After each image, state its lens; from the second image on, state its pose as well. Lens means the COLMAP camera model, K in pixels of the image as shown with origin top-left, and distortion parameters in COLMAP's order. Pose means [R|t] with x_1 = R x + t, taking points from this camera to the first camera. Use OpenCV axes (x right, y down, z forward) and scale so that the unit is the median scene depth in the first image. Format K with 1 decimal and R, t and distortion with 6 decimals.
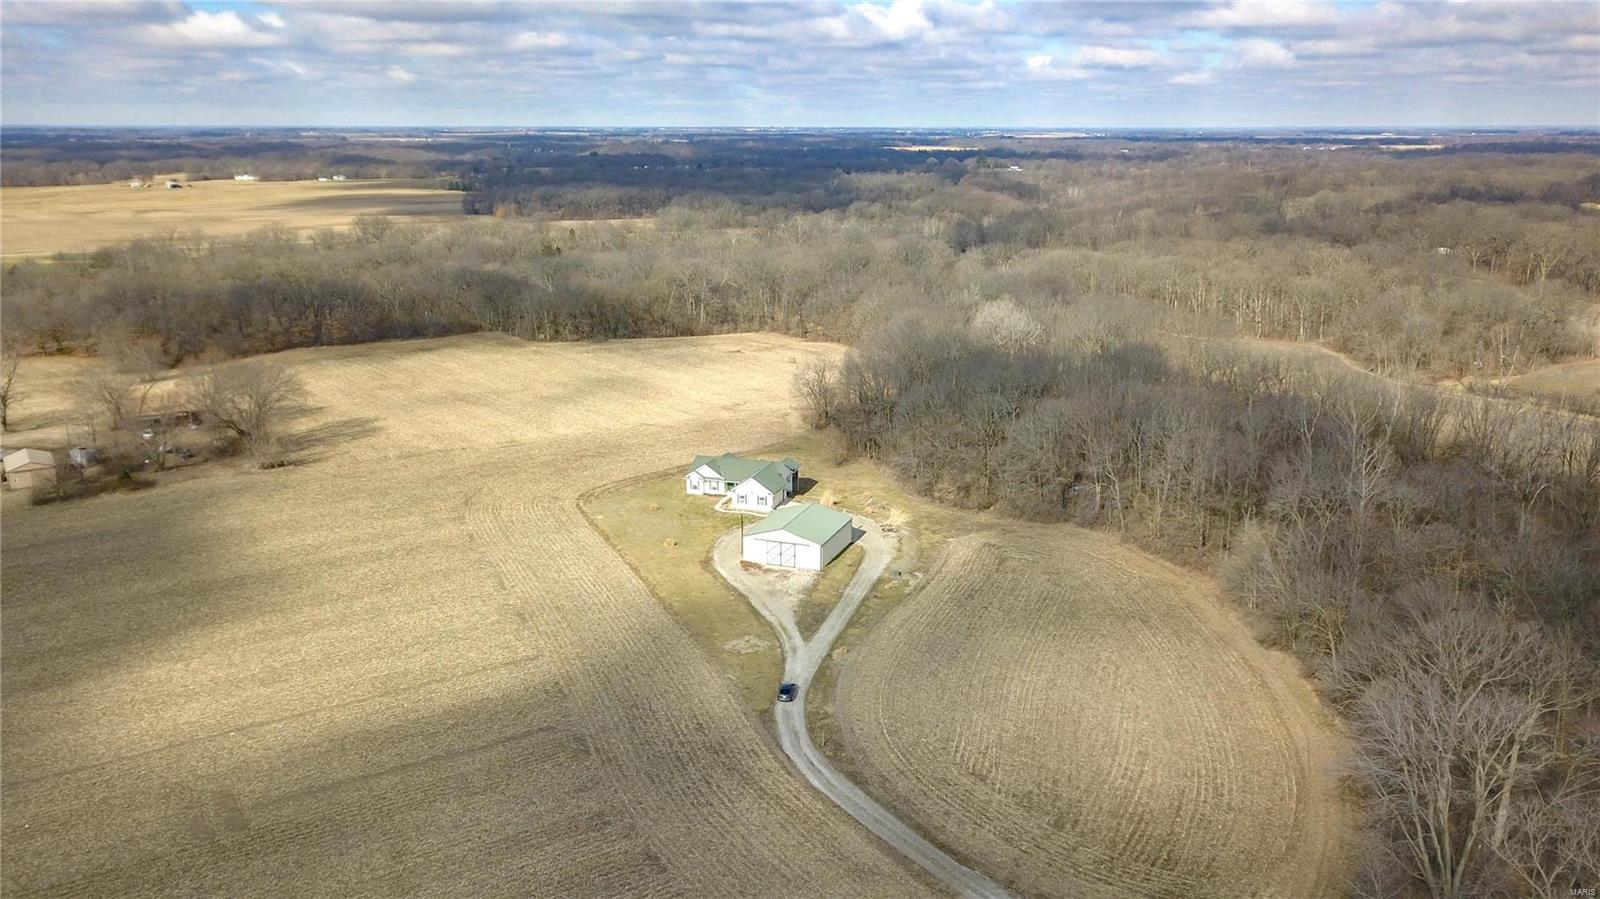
lens RADIAL K [[1250.5, 0, 800.0], [0, 1250.5, 449.5], [0, 0, 1]] dist [0.001848, -0.000286]
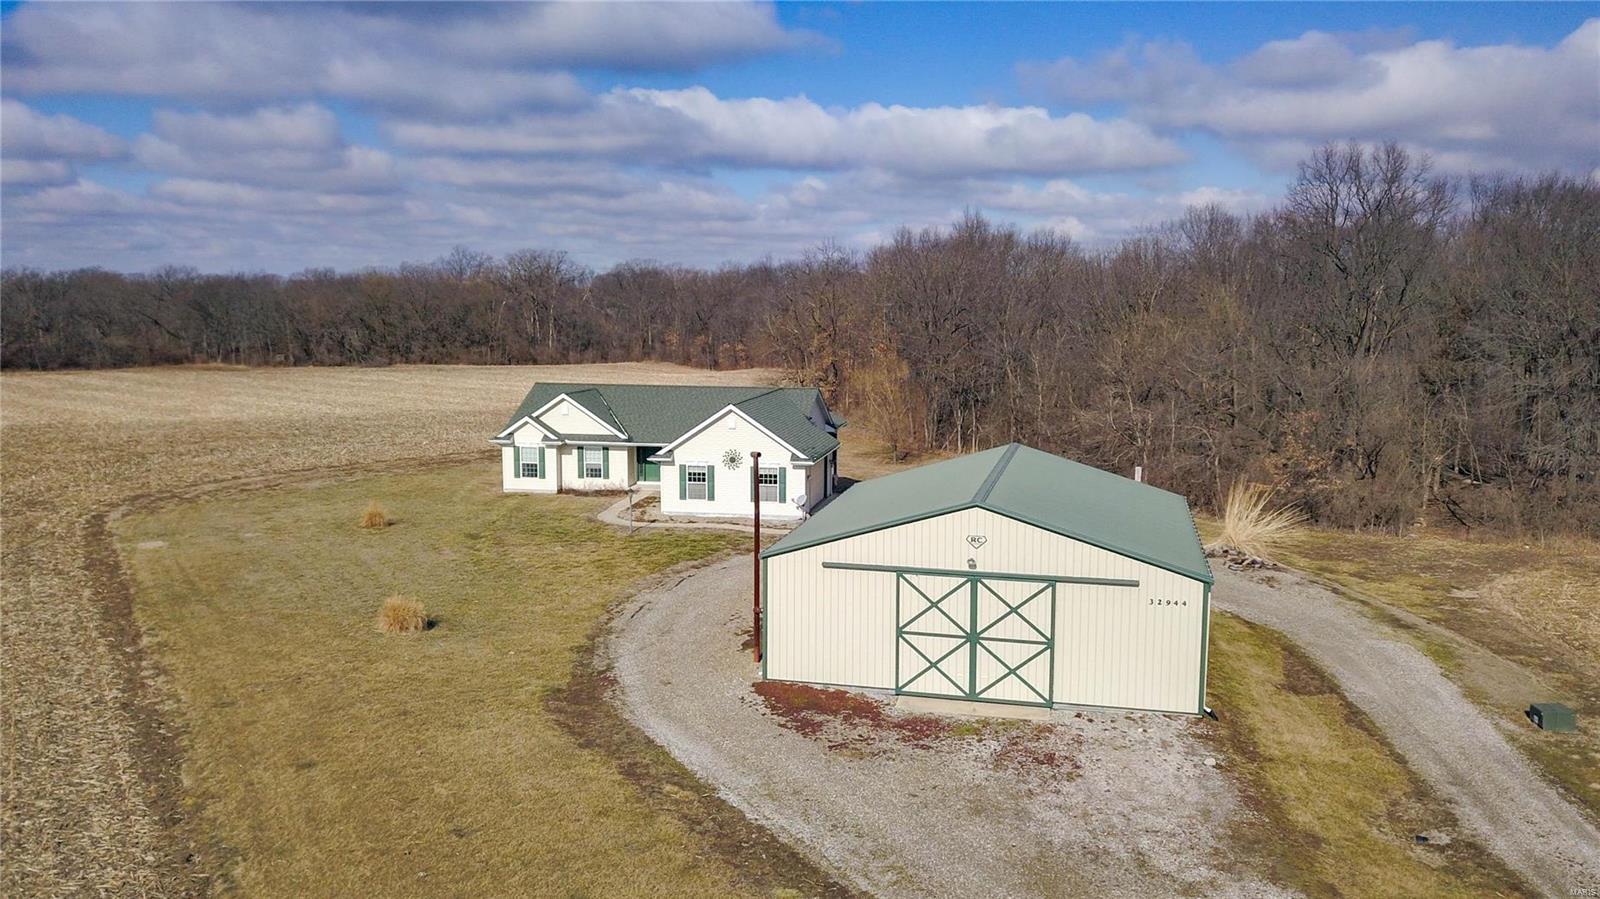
lens RADIAL K [[1250.5, 0, 800.0], [0, 1250.5, 449.5], [0, 0, 1]] dist [0.001848, -0.000286]
pose [[0.992680, -0.008325, 0.120487, -0.056341], [0.023994, 0.991330, -0.129187, 0.068395], [-0.118366, 0.131132, 0.984273, 0.701634]]
